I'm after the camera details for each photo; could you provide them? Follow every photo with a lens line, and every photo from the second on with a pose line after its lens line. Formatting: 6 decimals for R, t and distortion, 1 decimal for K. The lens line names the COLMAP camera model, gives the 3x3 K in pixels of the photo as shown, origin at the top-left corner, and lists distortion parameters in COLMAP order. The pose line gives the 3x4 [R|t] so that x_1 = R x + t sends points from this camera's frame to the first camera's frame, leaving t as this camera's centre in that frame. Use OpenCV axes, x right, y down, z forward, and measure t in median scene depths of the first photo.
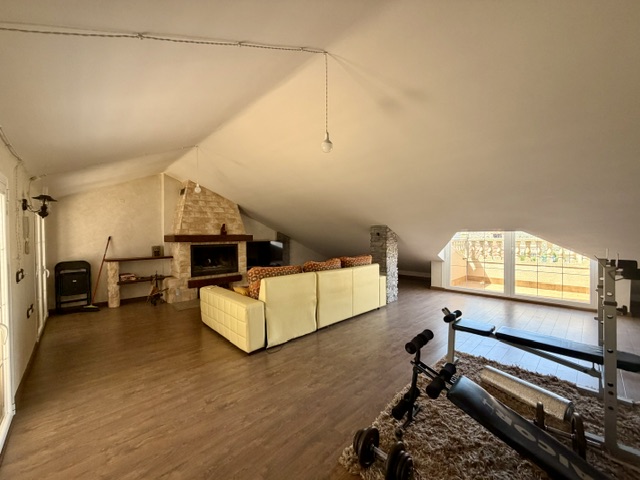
lens RADIAL K [[255.8, 0, 320.5], [0, 255.8, 238.4], [0, 0, 1]] dist [-0.002437, -0.000082]
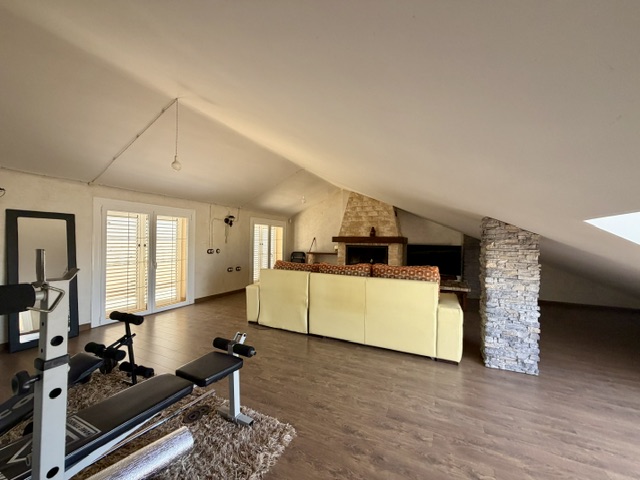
lens RADIAL K [[255.8, 0, 318.7], [0, 255.8, 240.7], [0, 0, 1]] dist [-0.002437, -0.000082]
pose [[0.348985, 0.010282, -0.937072, 0.568839], [-0.025636, 0.999670, 0.001421, 0.006963], [0.936778, 0.023527, 0.349134, 0.449602]]
